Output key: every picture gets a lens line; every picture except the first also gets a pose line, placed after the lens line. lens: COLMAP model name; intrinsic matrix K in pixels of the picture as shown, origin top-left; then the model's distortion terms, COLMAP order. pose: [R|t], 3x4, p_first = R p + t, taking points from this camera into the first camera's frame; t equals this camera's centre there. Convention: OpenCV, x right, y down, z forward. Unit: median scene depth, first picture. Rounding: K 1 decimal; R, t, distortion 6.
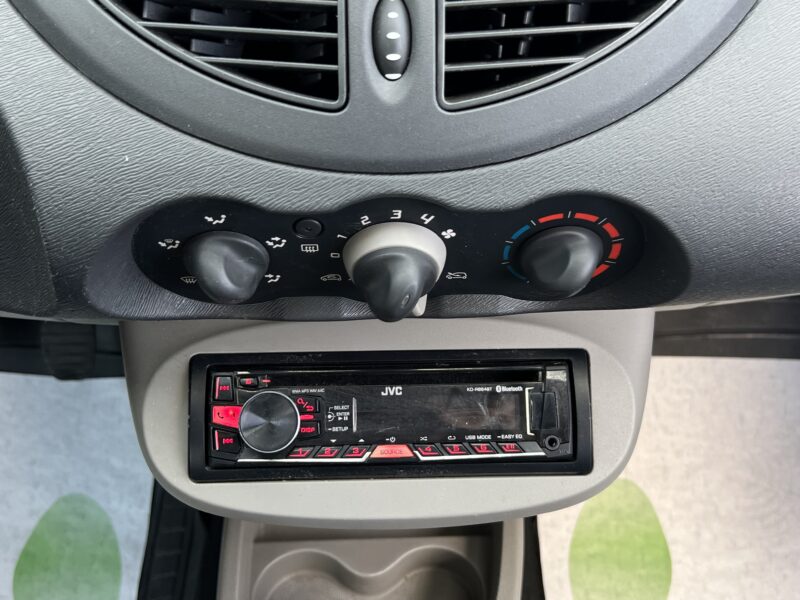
lens RADIAL K [[903.0, 0, 407.5], [0, 903.0, 305.8], [0, 0, 1]] dist [0.022033, 0.000000]
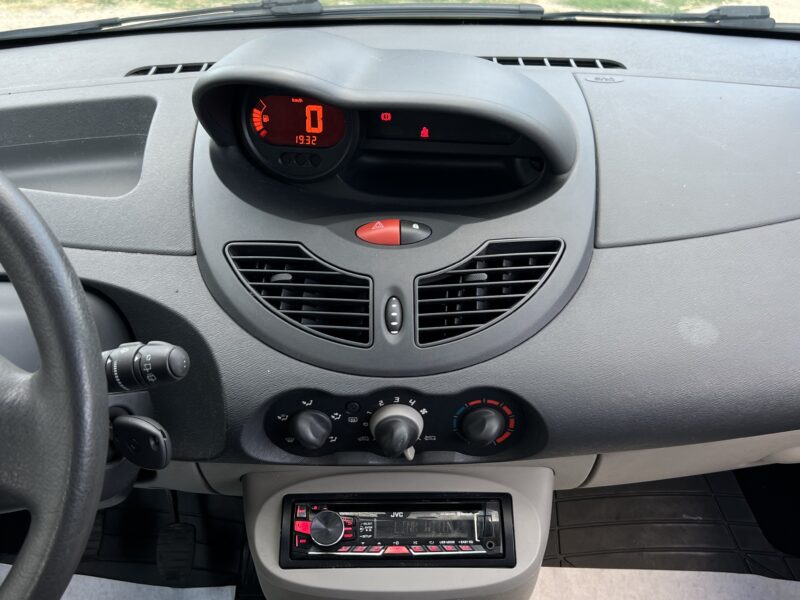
lens RADIAL K [[827.2, 0, 395.3], [0, 827.2, 318.5], [0, 0, 1]] dist [0.051766, 0.000000]
pose [[0.998779, -0.010214, -0.048324, 0.071350], [-0.007172, 0.938029, -0.346483, 0.346457], [0.048868, 0.346407, 0.936811, -0.745183]]
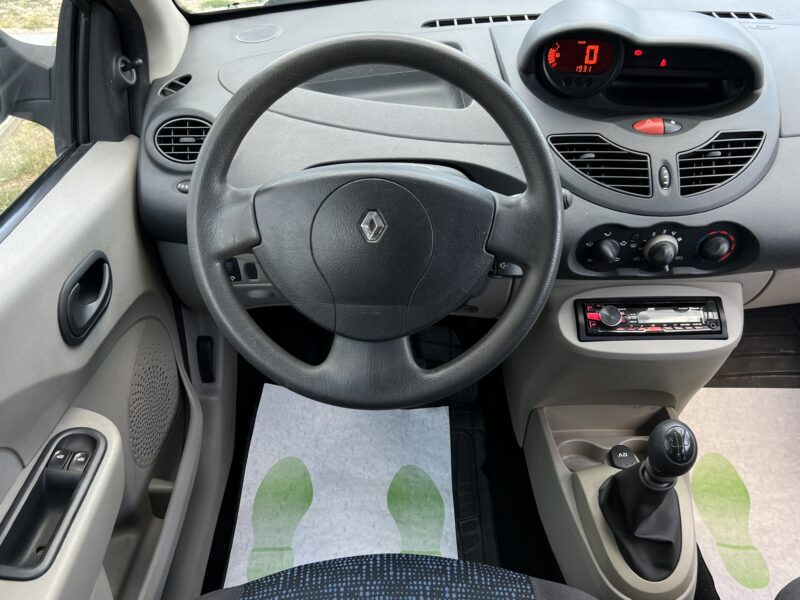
lens RADIAL K [[789.1, 0, 398.0], [0, 789.1, 301.3], [0, 0, 1]] dist [0.027108, 0.000000]
pose [[0.999035, -0.016814, -0.040579, -0.801246], [0.003958, 0.954538, -0.298061, 0.916824], [0.043745, 0.297613, 0.953684, -1.561256]]
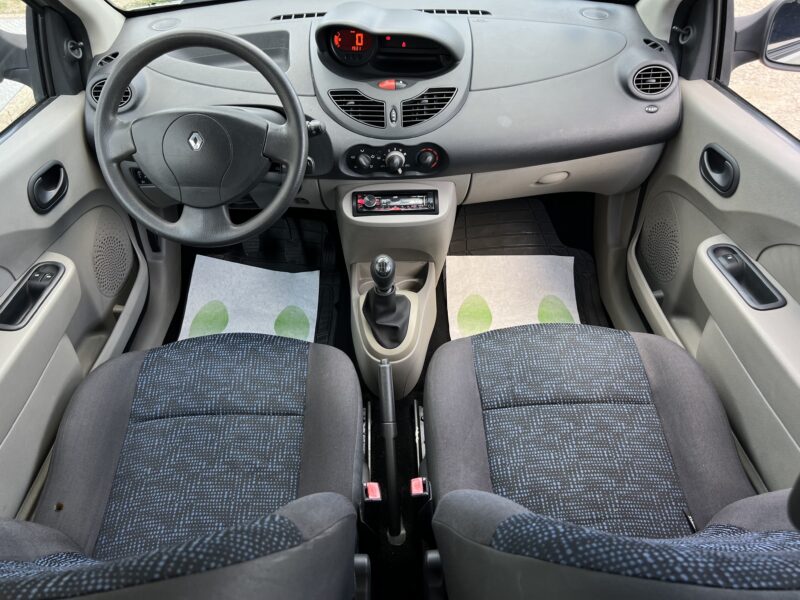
lens RADIAL K [[596.1, 0, 395.5], [0, 596.1, 305.6], [0, 0, 1]] dist [0.047681, -0.046018]
pose [[0.999343, -0.021483, -0.029197, 0.072484], [0.016005, 0.984199, -0.176343, 1.393496], [0.032524, 0.175760, 0.983896, -2.273043]]
